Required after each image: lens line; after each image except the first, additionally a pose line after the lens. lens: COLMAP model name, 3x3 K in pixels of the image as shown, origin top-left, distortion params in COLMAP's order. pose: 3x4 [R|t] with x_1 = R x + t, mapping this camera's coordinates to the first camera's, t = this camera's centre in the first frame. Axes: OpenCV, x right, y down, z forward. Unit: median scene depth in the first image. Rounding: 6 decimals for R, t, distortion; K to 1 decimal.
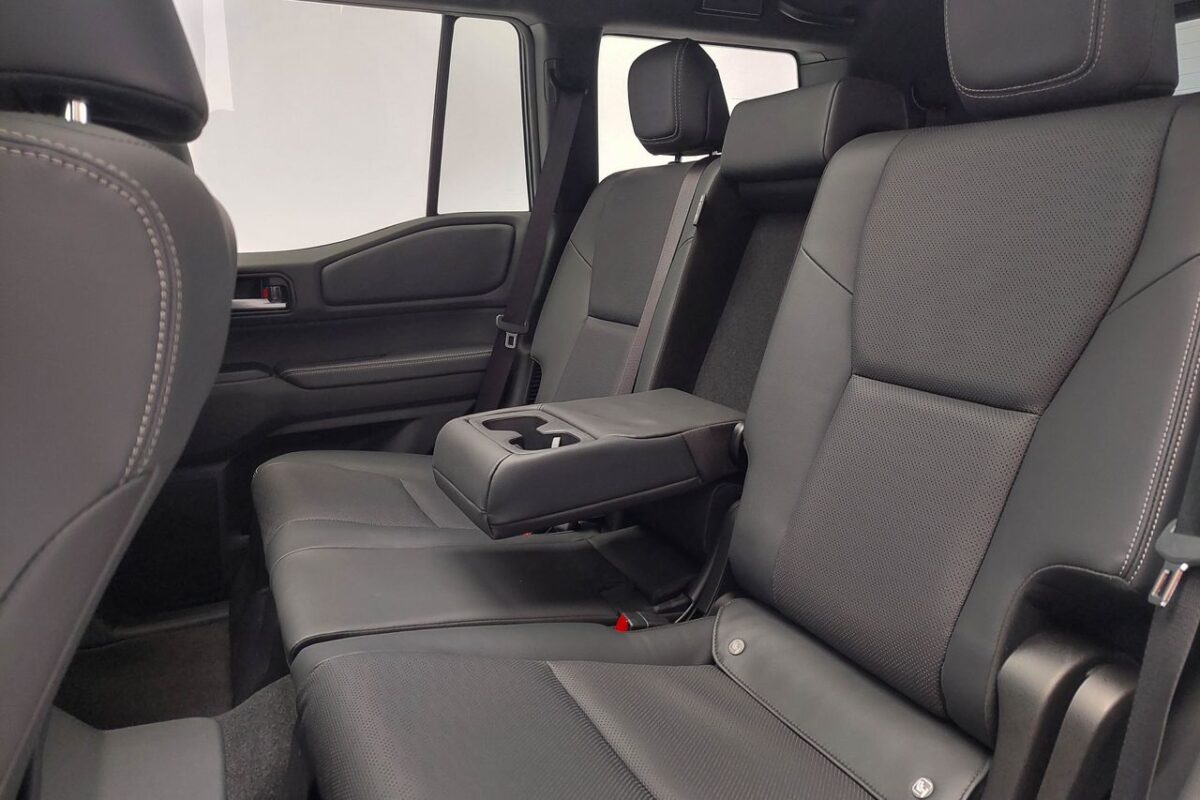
lens RADIAL K [[855.8, 0, 657.7], [0, 855.8, 424.4], [0, 0, 1]] dist [0.049197, -0.072560]
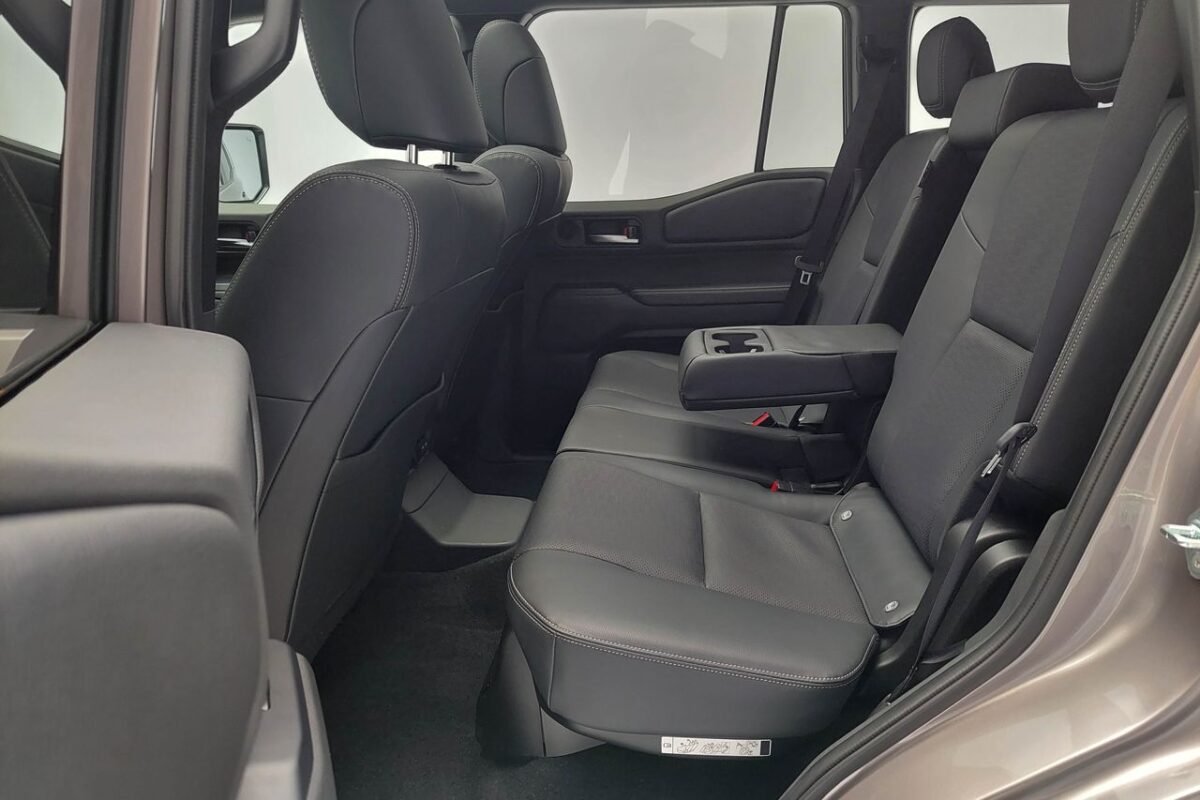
lens RADIAL K [[855.8, 0, 657.7], [0, 855.8, 424.4], [0, 0, 1]] dist [0.049197, -0.072560]
pose [[0.880343, 0.140345, -0.453100, 0.239384], [-0.108152, 0.989455, 0.096346, 0.012340], [0.461843, -0.035814, 0.886238, -0.179798]]
